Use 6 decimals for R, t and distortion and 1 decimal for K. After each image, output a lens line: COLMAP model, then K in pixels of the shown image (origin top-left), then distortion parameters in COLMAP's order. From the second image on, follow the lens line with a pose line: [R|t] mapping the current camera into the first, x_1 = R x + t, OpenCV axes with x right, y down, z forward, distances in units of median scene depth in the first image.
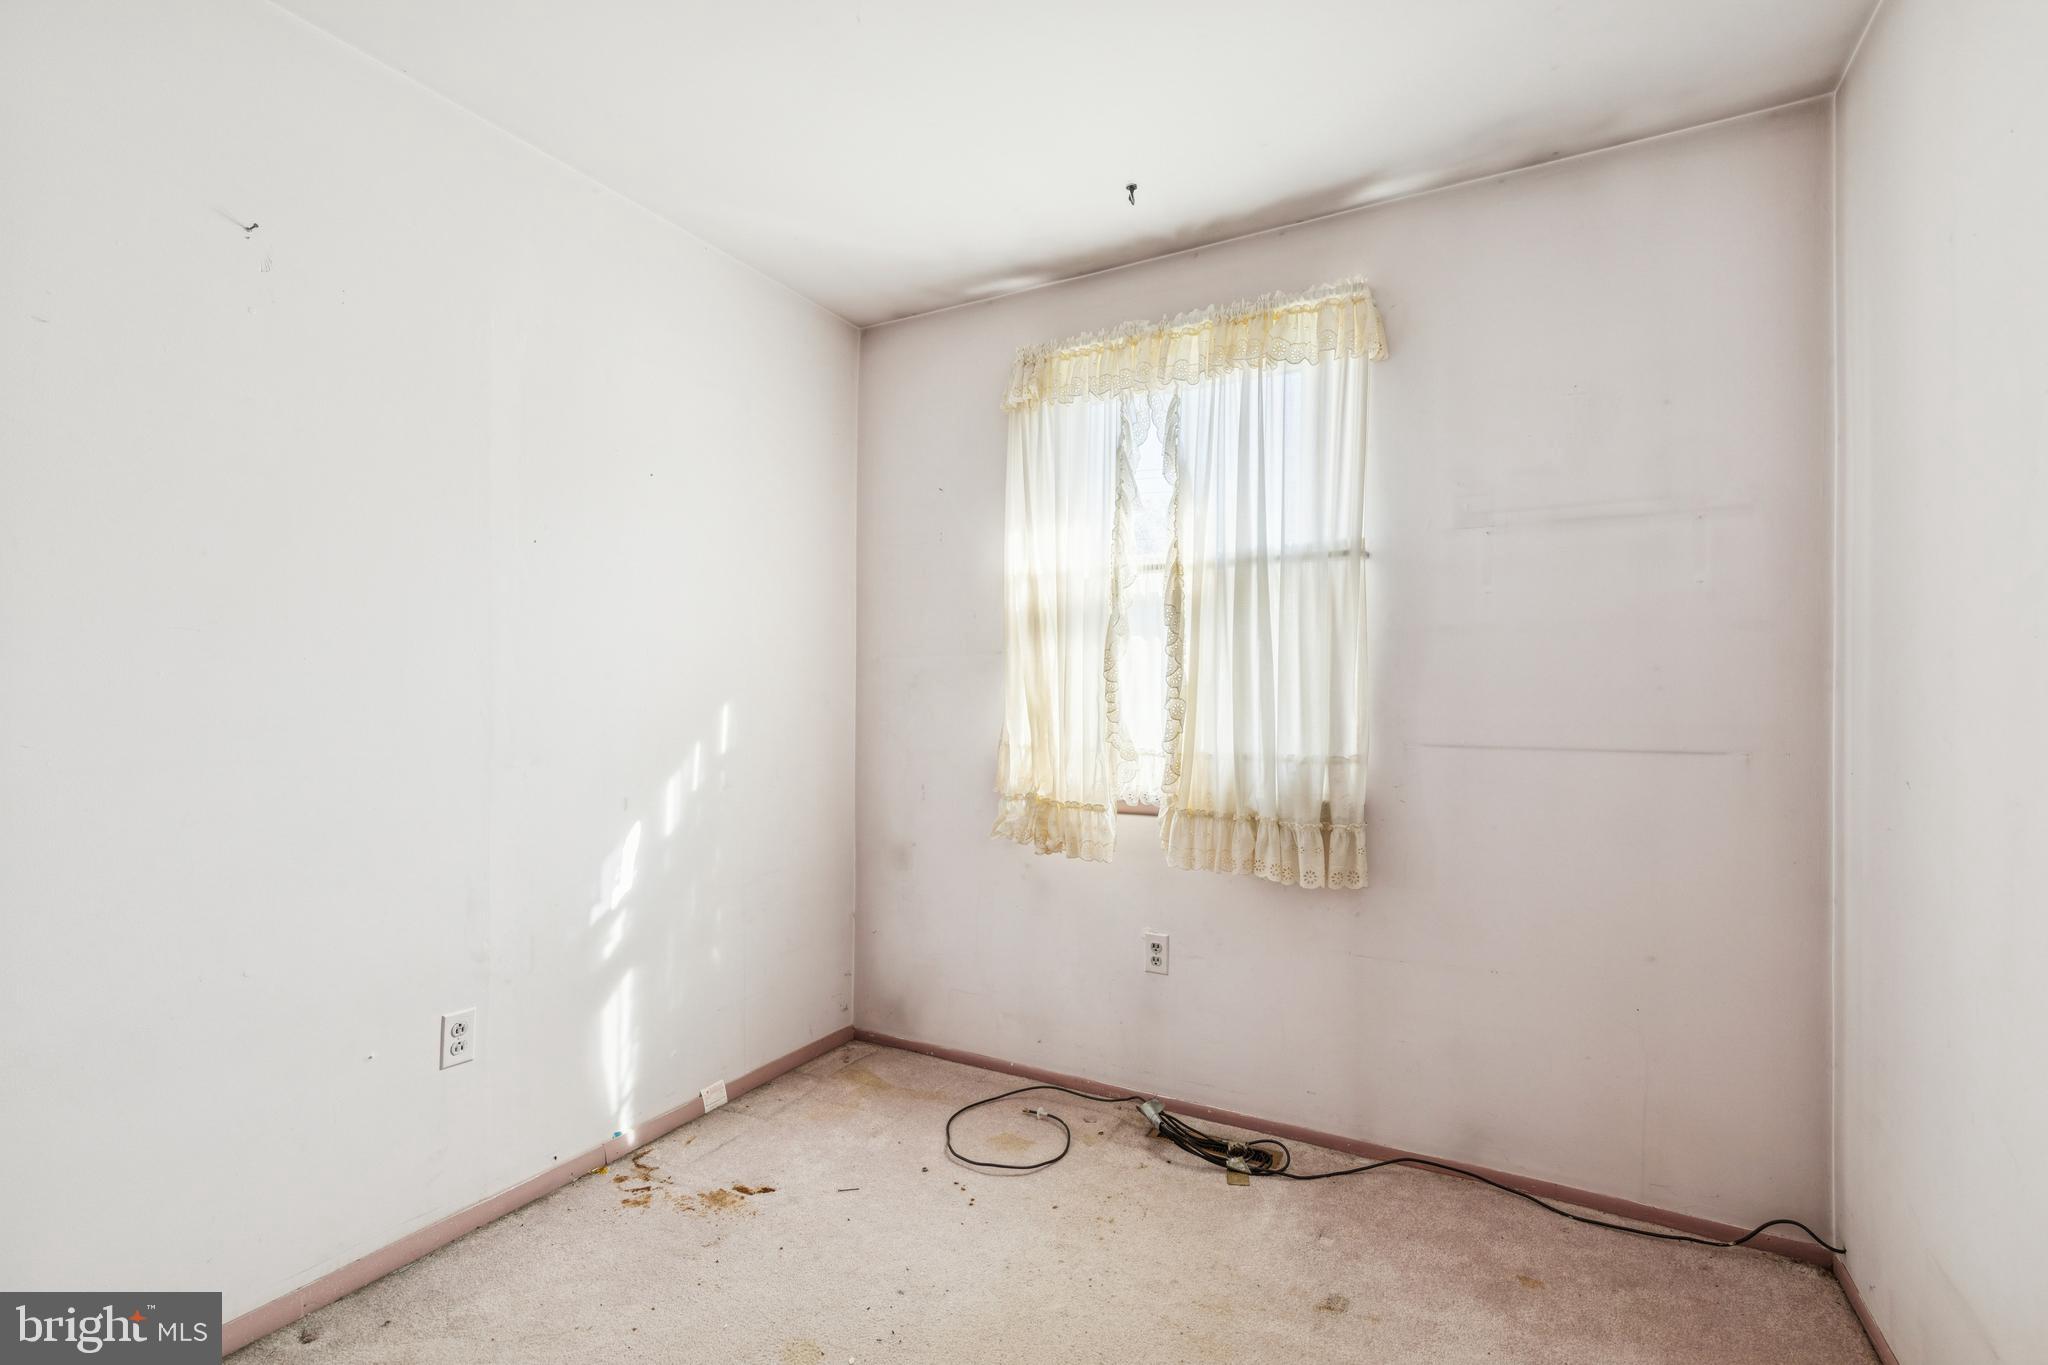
lens RADIAL K [[940.6, 0, 1038.7], [0, 940.6, 690.0], [0, 0, 1]] dist [0.006553, -0.000900]
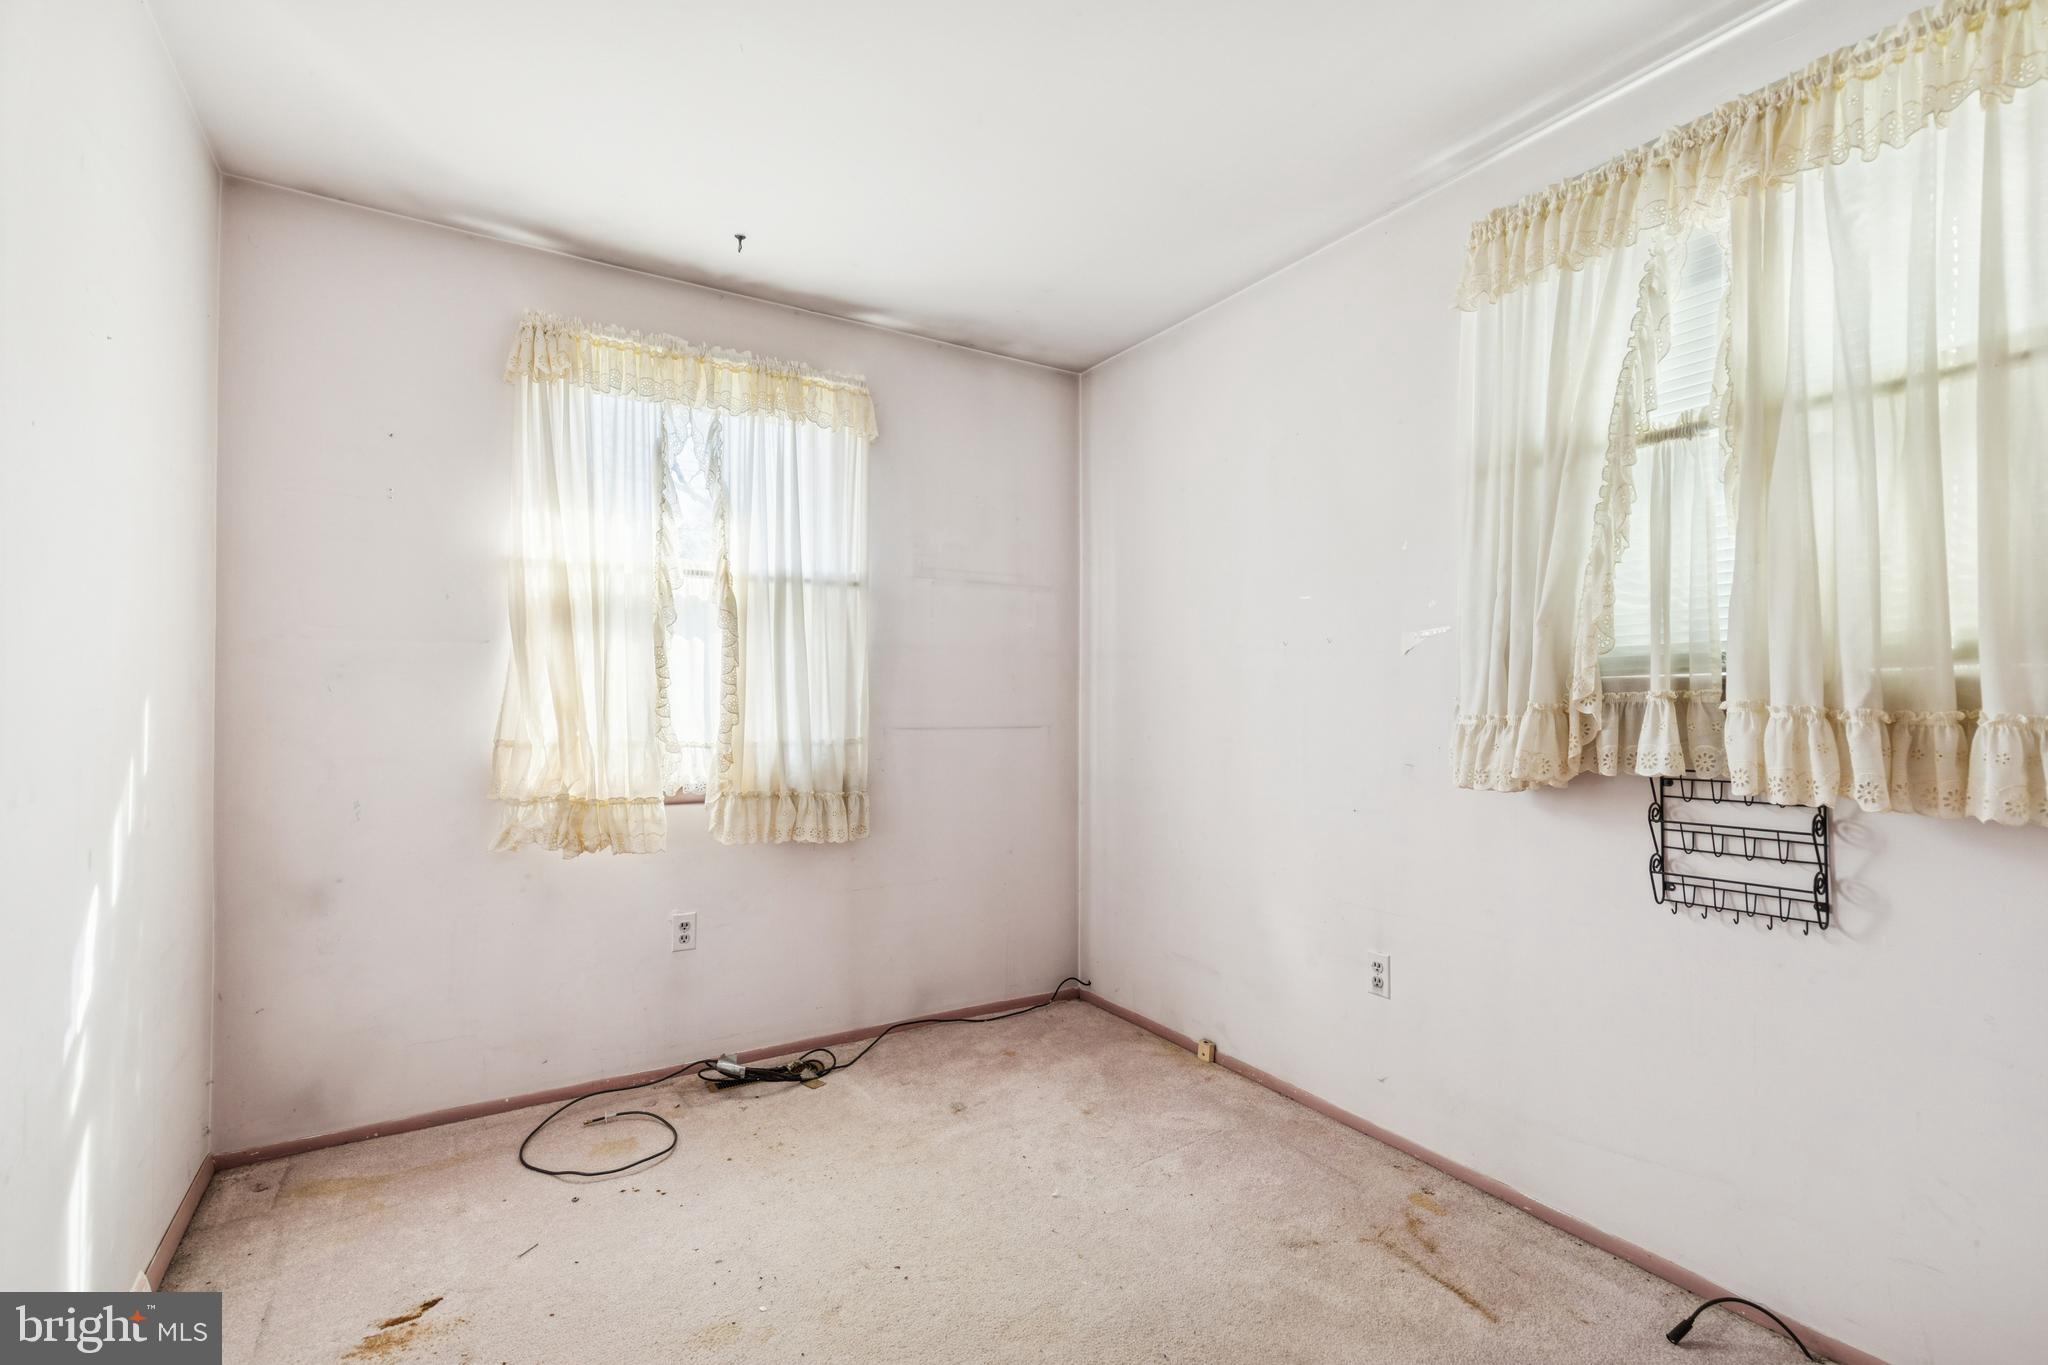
lens RADIAL K [[940.6, 0, 1038.7], [0, 940.6, 690.0], [0, 0, 1]] dist [0.006553, -0.000900]
pose [[0.469810, 0.008638, 0.882725, -0.672653], [-0.011602, 0.999926, -0.003609, 0.003404], [-0.882691, -0.008546, 0.469876, 0.149091]]
